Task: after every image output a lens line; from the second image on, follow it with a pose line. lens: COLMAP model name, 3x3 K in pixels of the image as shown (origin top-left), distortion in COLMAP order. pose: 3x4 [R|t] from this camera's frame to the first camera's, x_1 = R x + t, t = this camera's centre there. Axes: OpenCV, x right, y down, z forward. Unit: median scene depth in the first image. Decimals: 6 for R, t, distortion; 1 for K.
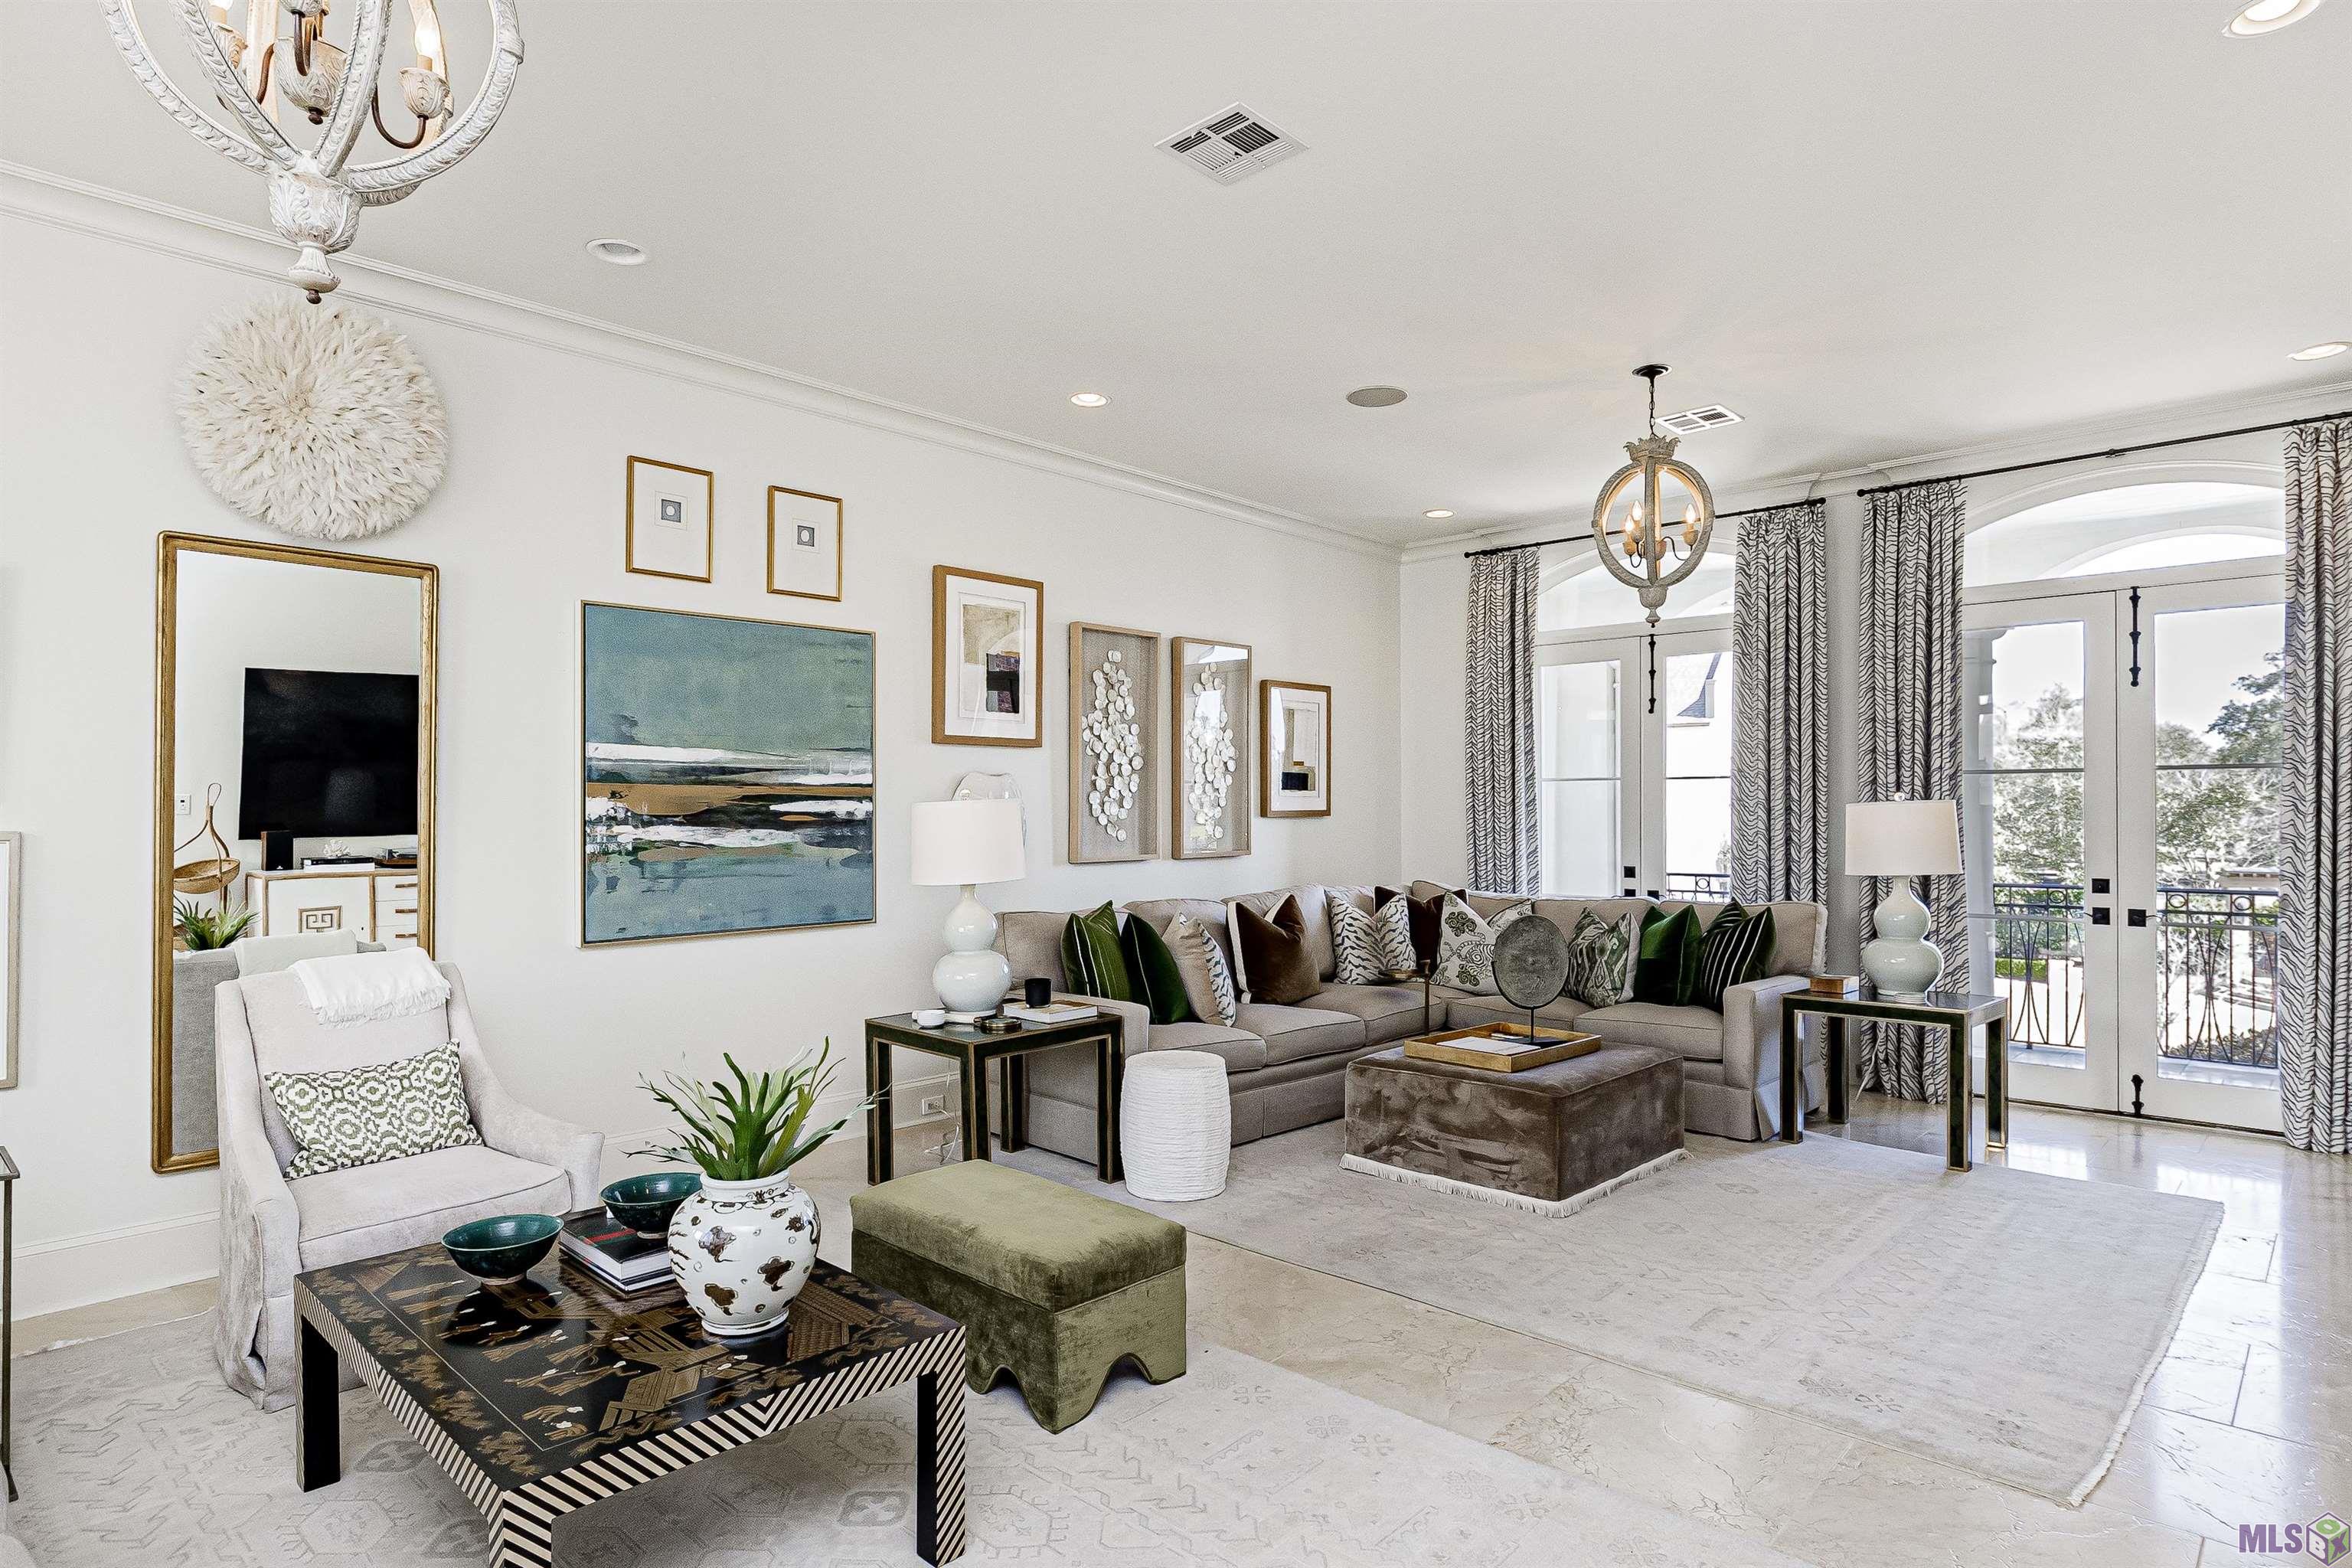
lens RADIAL K [[1263.2, 0, 1167.4], [0, 1263.2, 792.1], [0, 0, 1]] dist [0.000455, -0.000195]
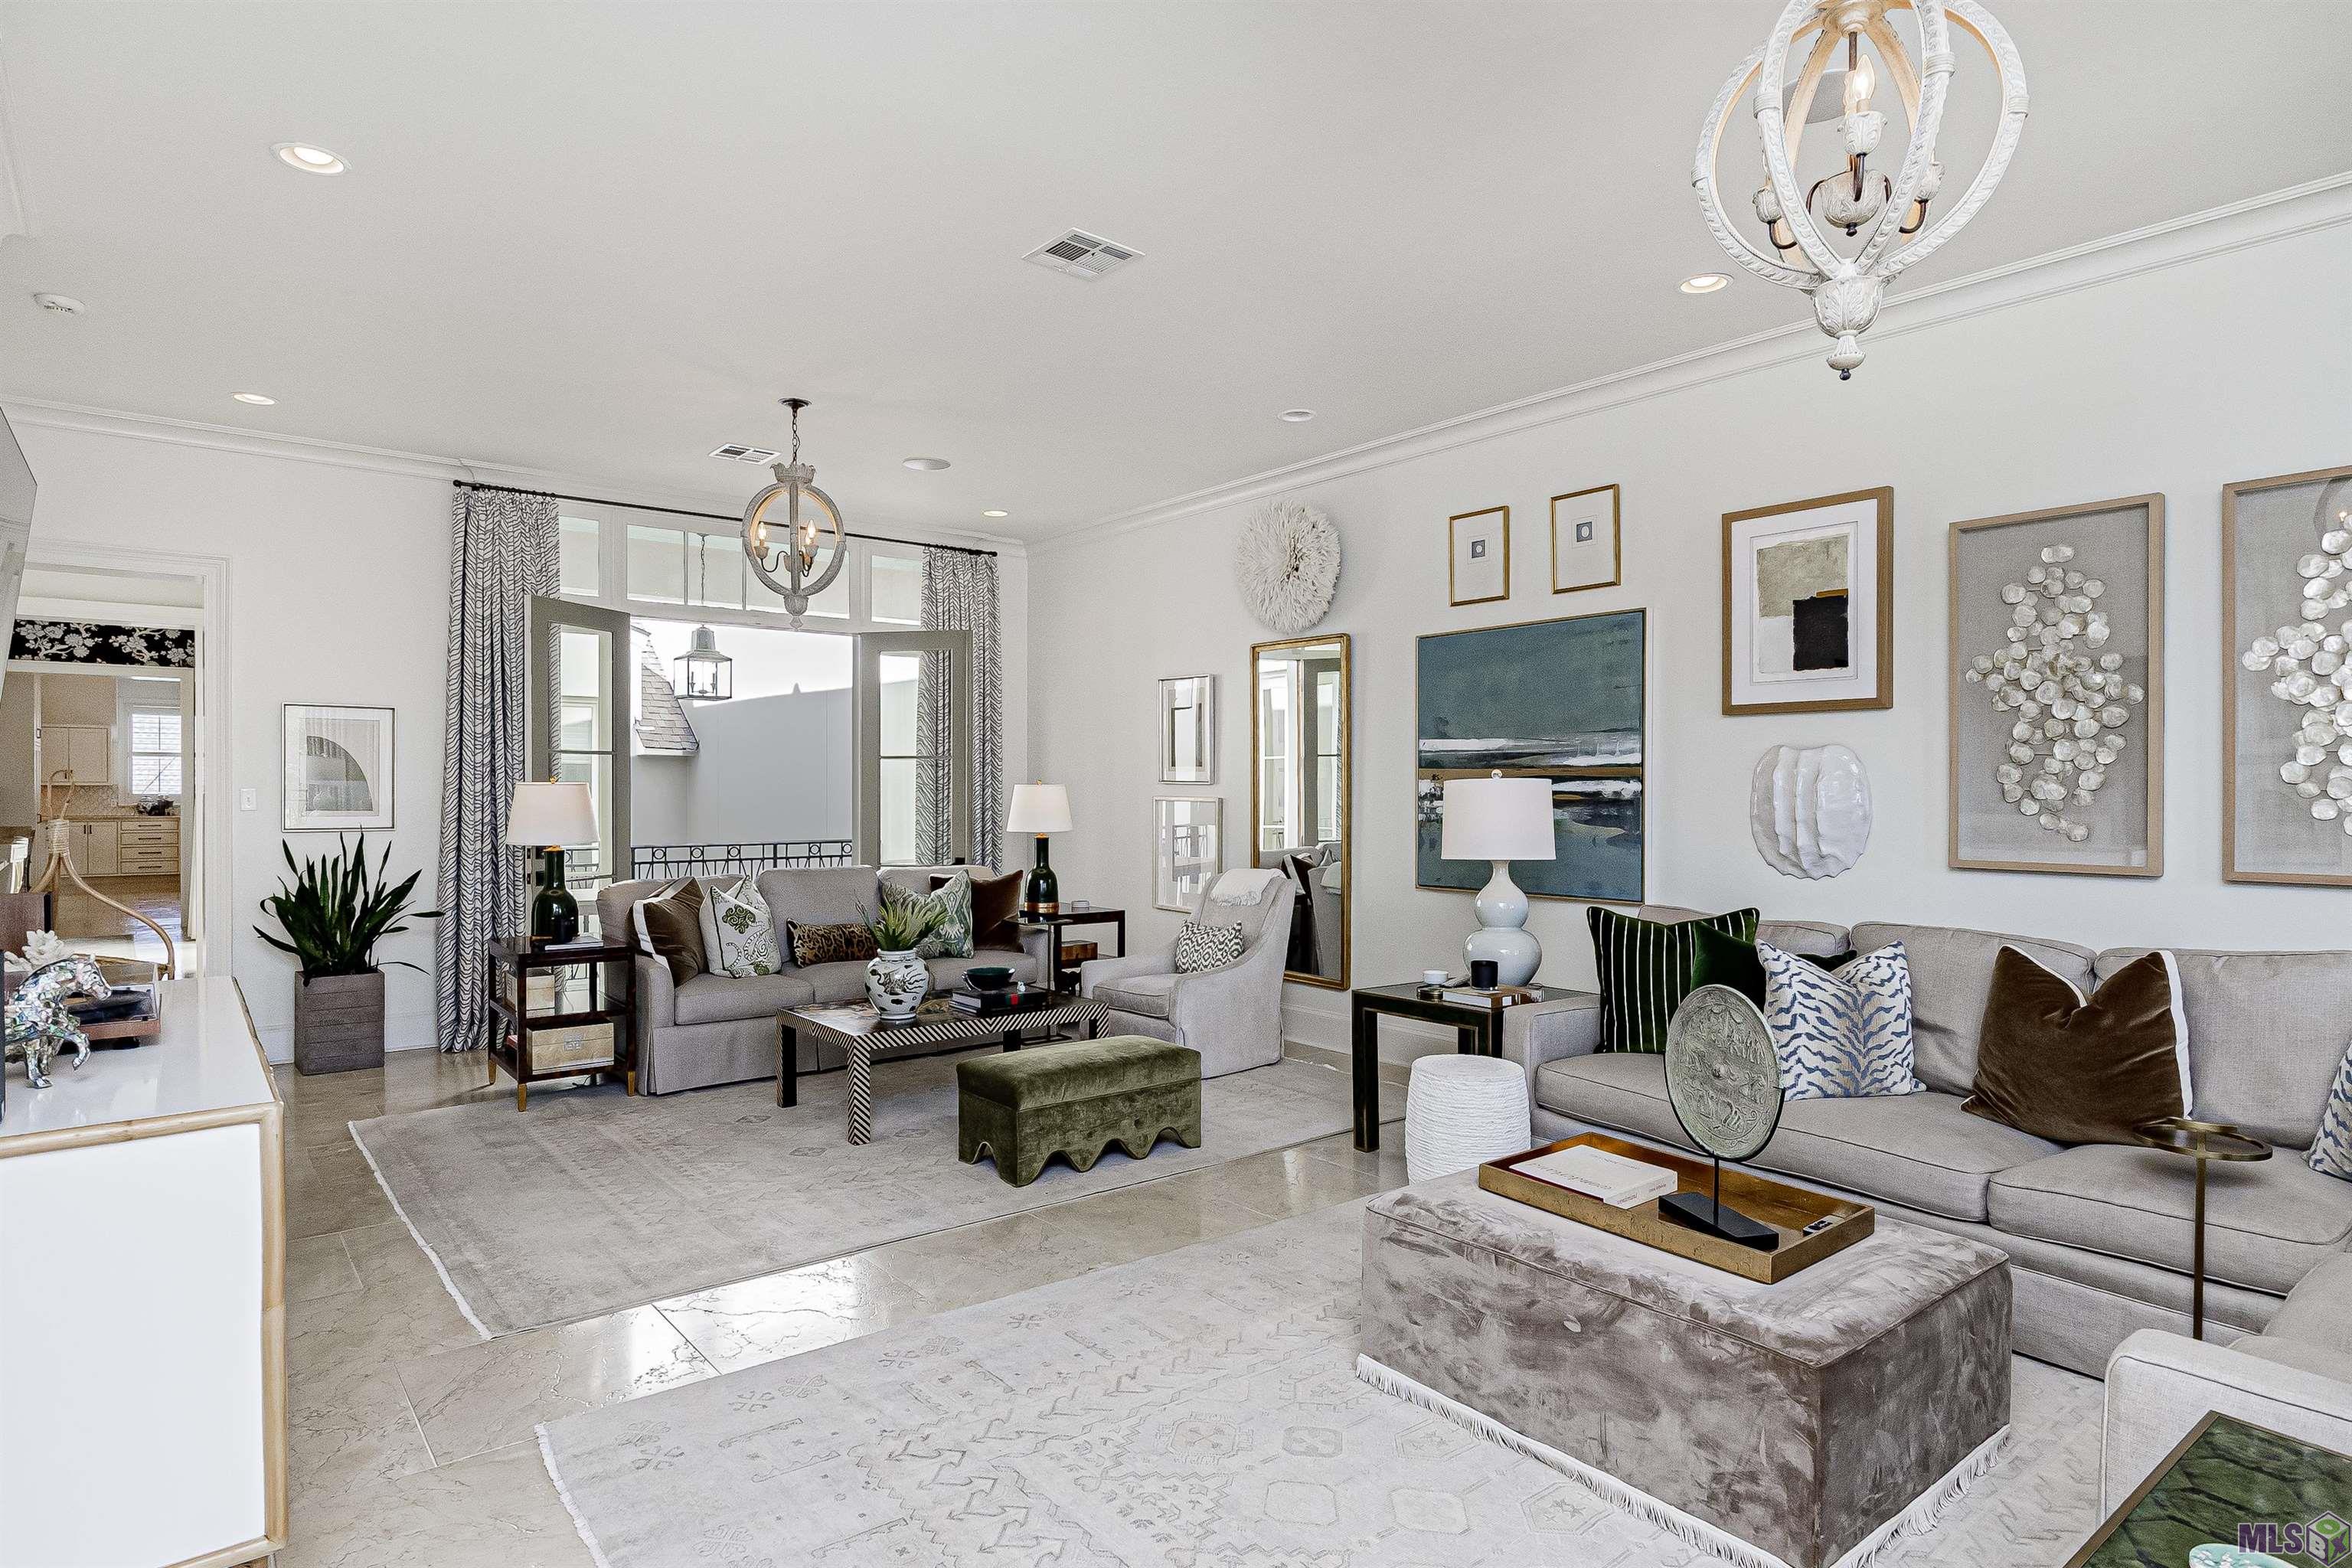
lens RADIAL K [[1263.2, 0, 1179.4], [0, 1263.2, 786.0], [0, 0, 1]] dist [0.000455, -0.000195]
pose [[-0.118377, 0.005042, -0.992956, 0.792152], [0.016172, 0.999864, 0.003149, 0.002239], [0.992837, -0.015686, -0.118442, 0.767107]]
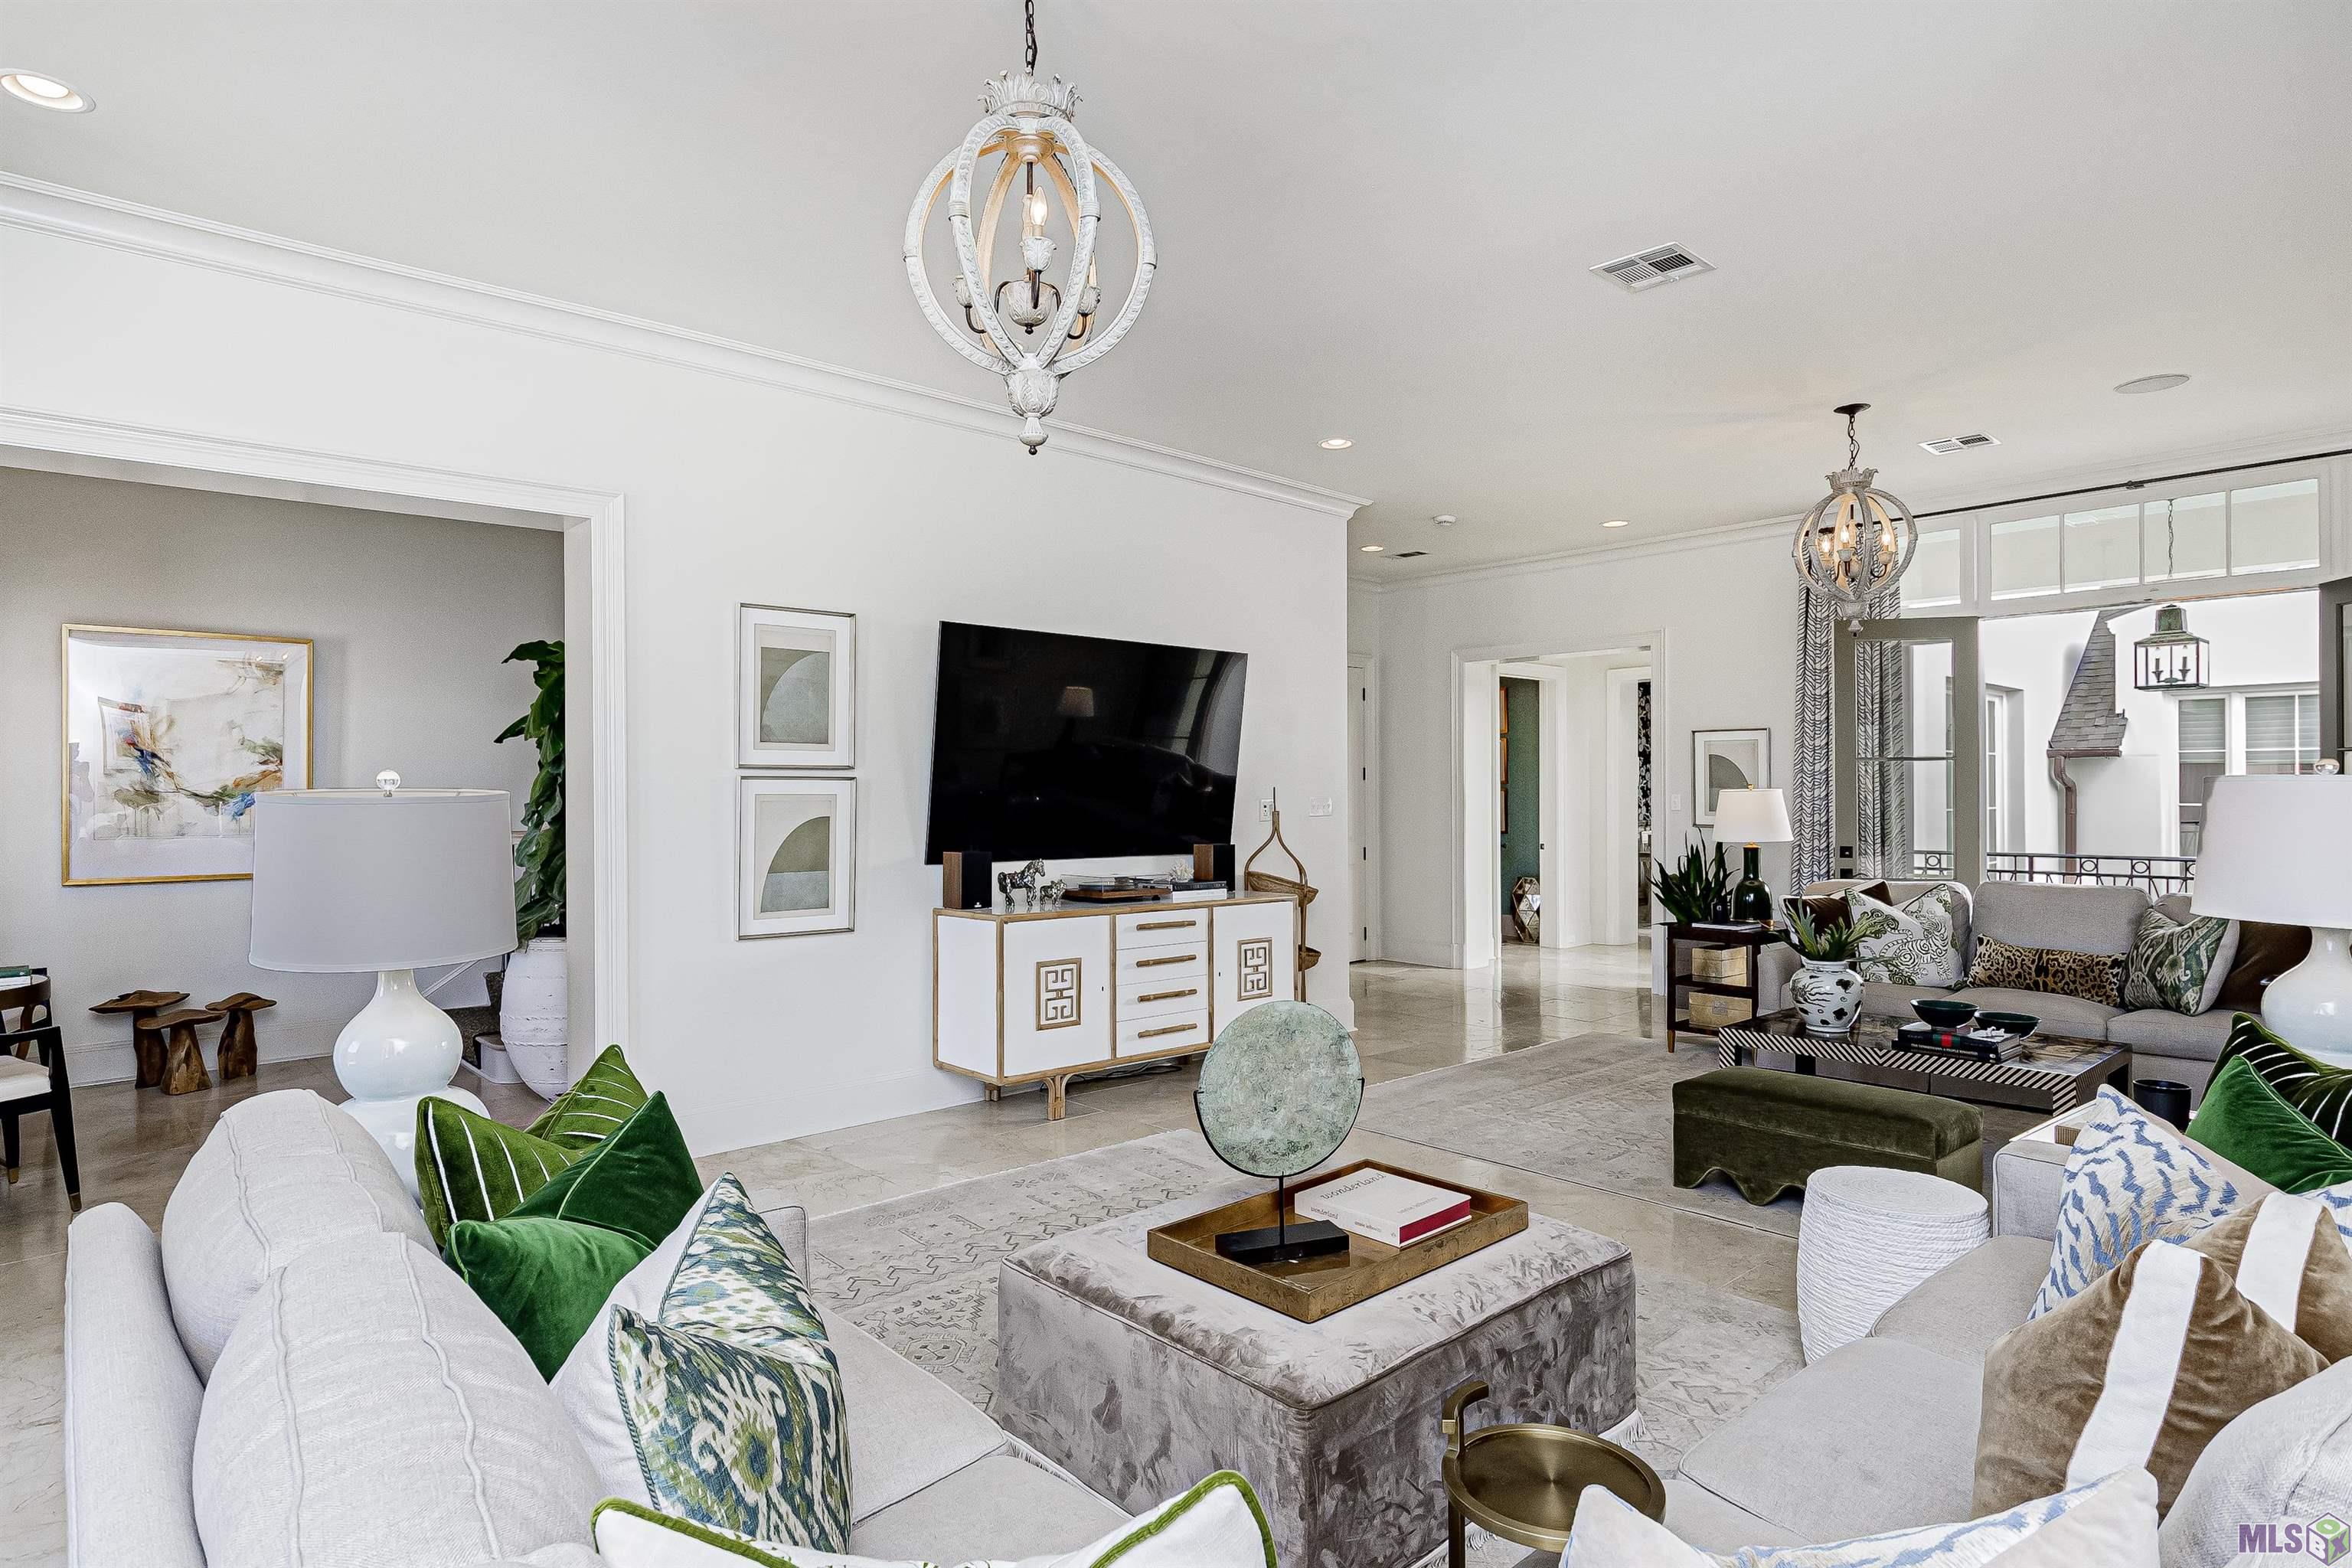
lens RADIAL K [[1263.2, 0, 1188.6], [0, 1263.2, 791.3], [0, 0, 1]] dist [0.000455, -0.000195]
pose [[-0.997807, 0.010148, 0.065413, 0.253521], [0.008921, 0.999779, -0.019021, 0.015057], [-0.065592, -0.018396, -0.997677, 1.422913]]
